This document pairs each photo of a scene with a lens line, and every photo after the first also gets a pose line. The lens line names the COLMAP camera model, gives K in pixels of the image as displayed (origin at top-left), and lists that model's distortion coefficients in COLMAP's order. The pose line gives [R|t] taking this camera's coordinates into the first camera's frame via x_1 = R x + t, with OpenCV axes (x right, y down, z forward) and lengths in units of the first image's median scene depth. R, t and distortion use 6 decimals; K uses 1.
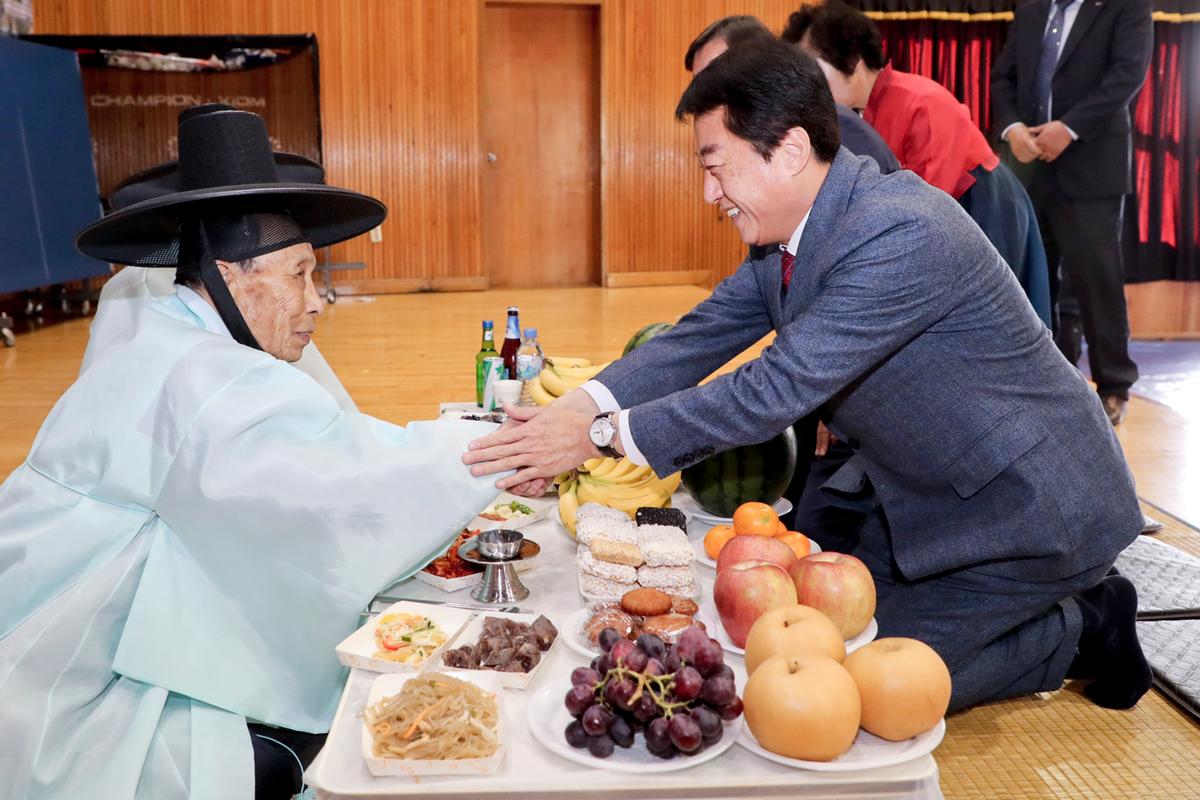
lens RADIAL K [[1129.2, 0, 531.8], [0, 1129.2, 333.7], [0, 0, 1]] dist [-0.066672, 0.009626]
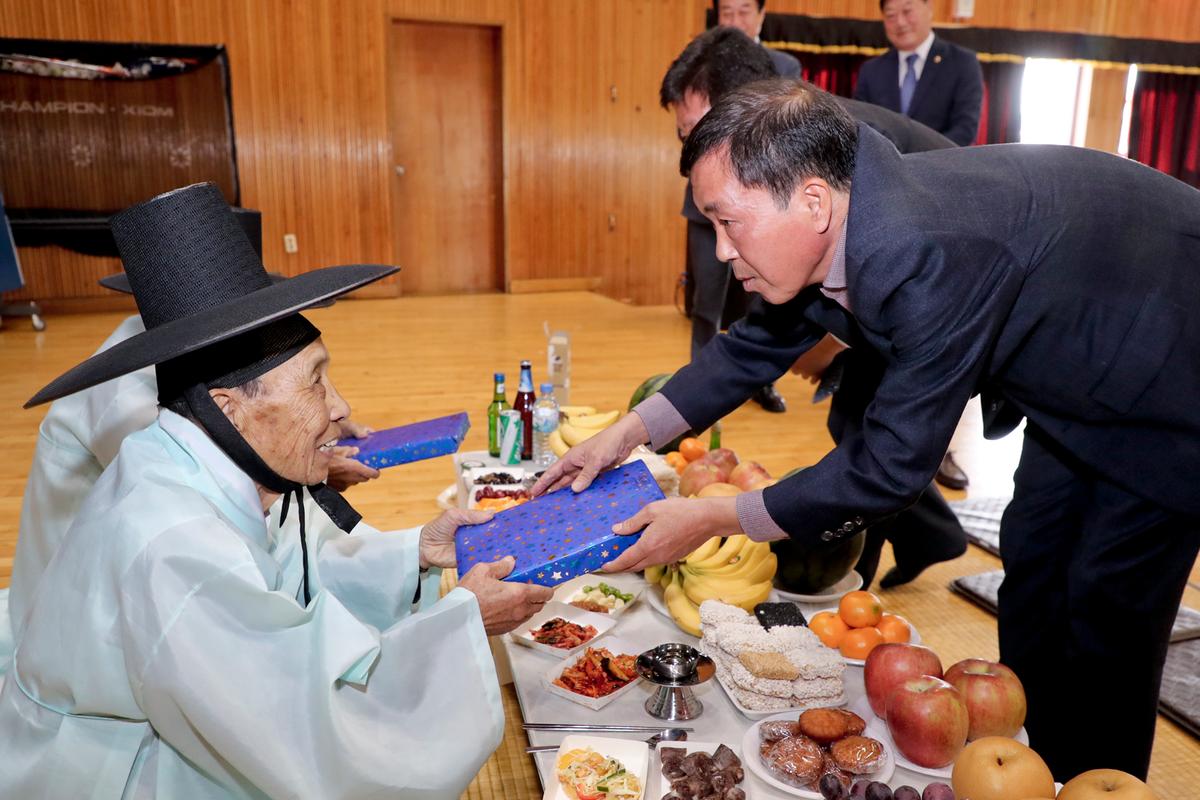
lens RADIAL K [[991.6, 0, 604.1], [0, 991.6, 427.4], [0, 0, 1]] dist [-0.051138, 0.015558]
pose [[0.977952, -0.031998, 0.206363, -0.050645], [0.007825, 0.993113, 0.116902, -0.025734], [-0.208682, -0.112710, 0.971467, 0.037036]]
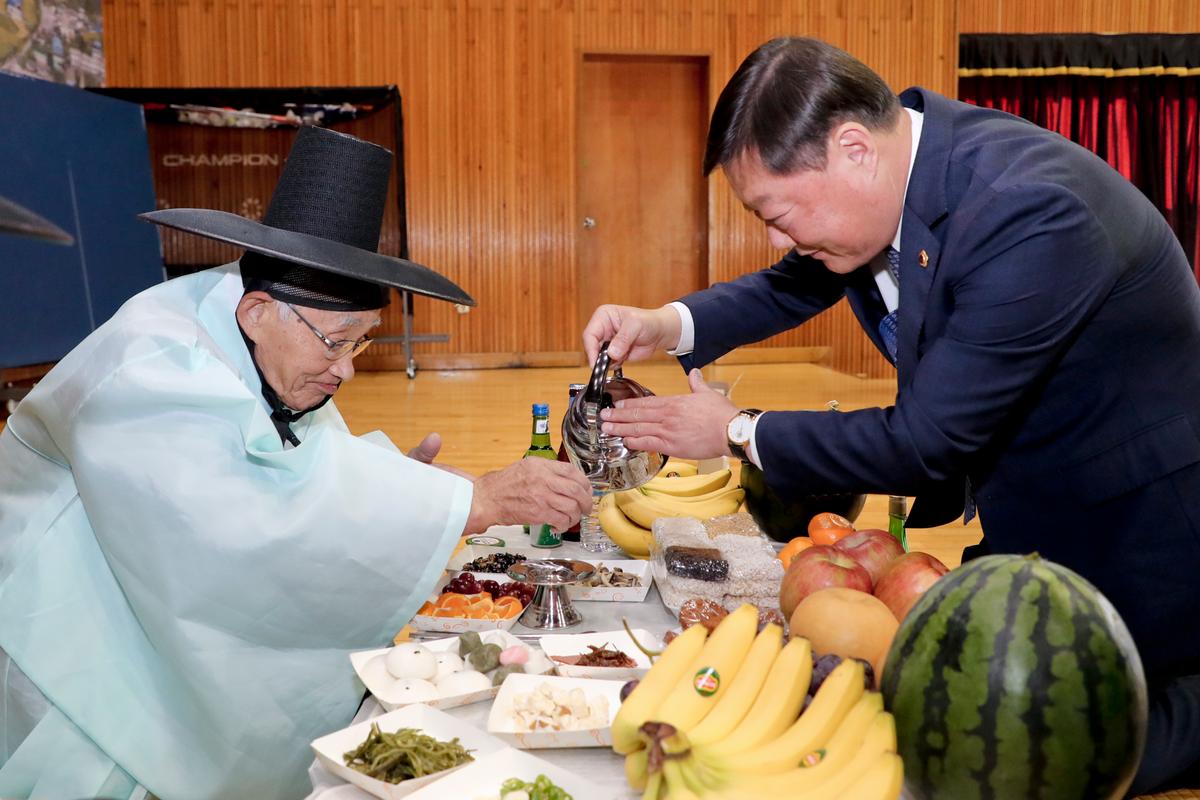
lens RADIAL K [[1072.1, 0, 559.1], [0, 1072.1, 364.8], [0, 0, 1]] dist [-0.071287, 0.065834]
pose [[0.997117, 0.009995, -0.075217, 0.007368], [-0.013178, 0.999033, -0.041936, -0.003113], [0.074725, 0.042806, 0.996285, 0.140338]]
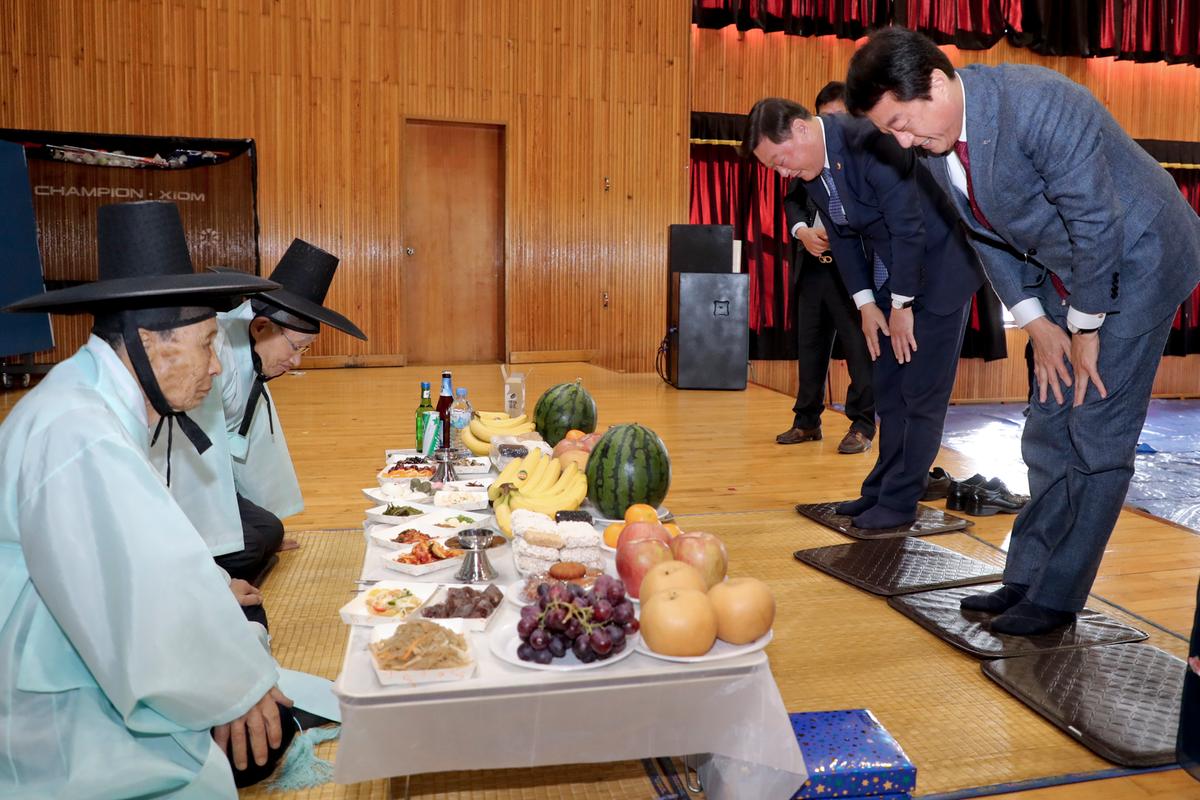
lens RADIAL K [[997.7, 0, 639.6], [0, 997.7, 348.3], [0, 0, 1]] dist [-0.039430, 0.008392]
pose [[0.979457, 0.004298, 0.201609, -0.011286], [0.008065, 0.998138, -0.060463, 0.007403], [-0.201494, 0.060847, 0.977598, -0.044695]]
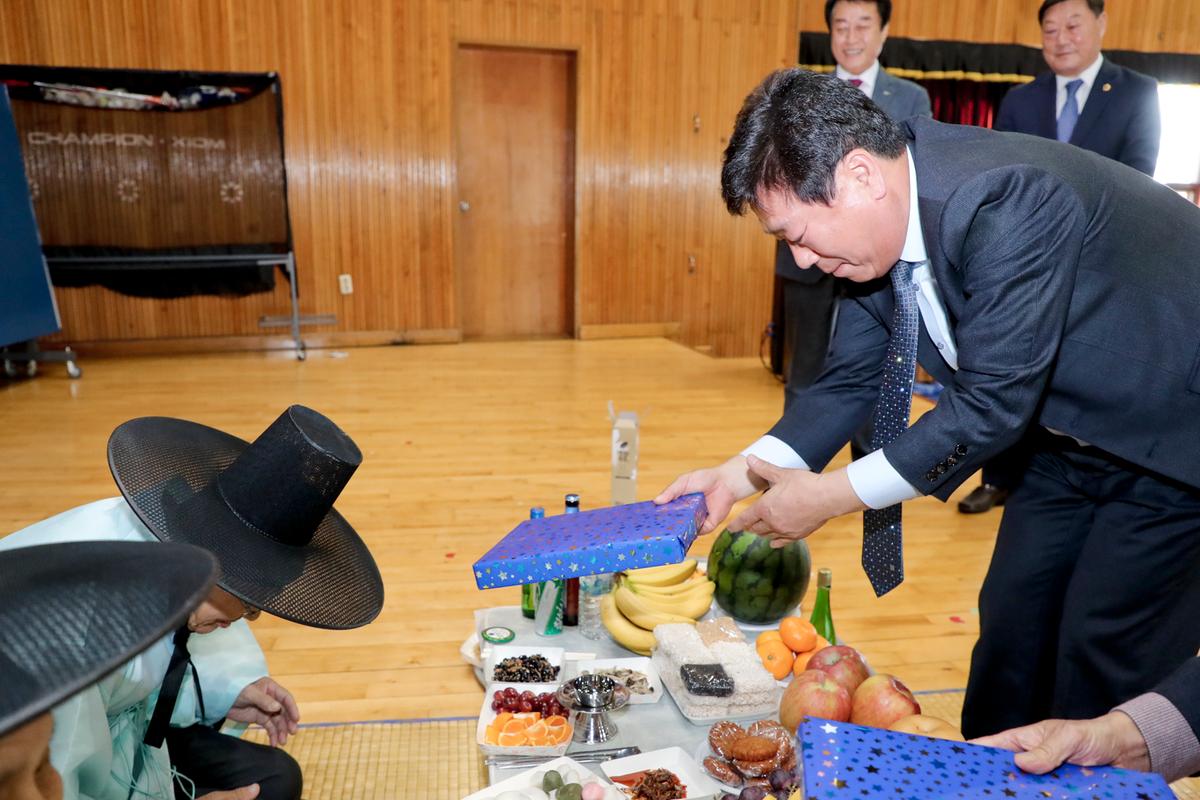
lens RADIAL K [[985.0, 0, 599.2], [0, 985.0, 442.8], [0, 0, 1]] dist [-0.053508, 0.021937]
pose [[0.991926, -0.007049, 0.126619, -0.031043], [-0.006883, 0.993989, 0.109260, -0.049456], [-0.126628, -0.109249, 0.985916, 0.128013]]
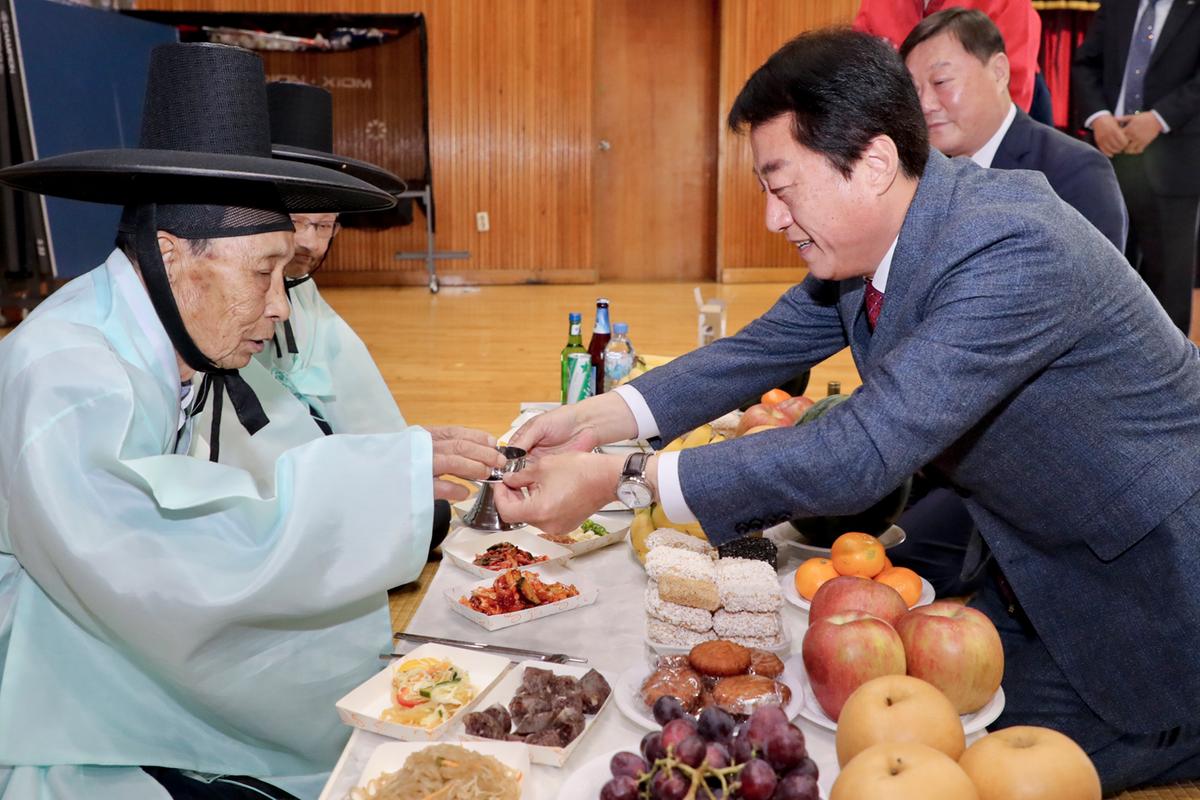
lens RADIAL K [[1139.8, 0, 607.3], [0, 1139.8, 326.9], [0, 0, 1]] dist [-0.059709, 0.019266]
pose [[0.998967, 0.023239, -0.039052, 0.008741], [-0.023331, 0.999726, -0.001913, 0.000270], [0.038997, 0.002822, 0.999235, 0.032140]]
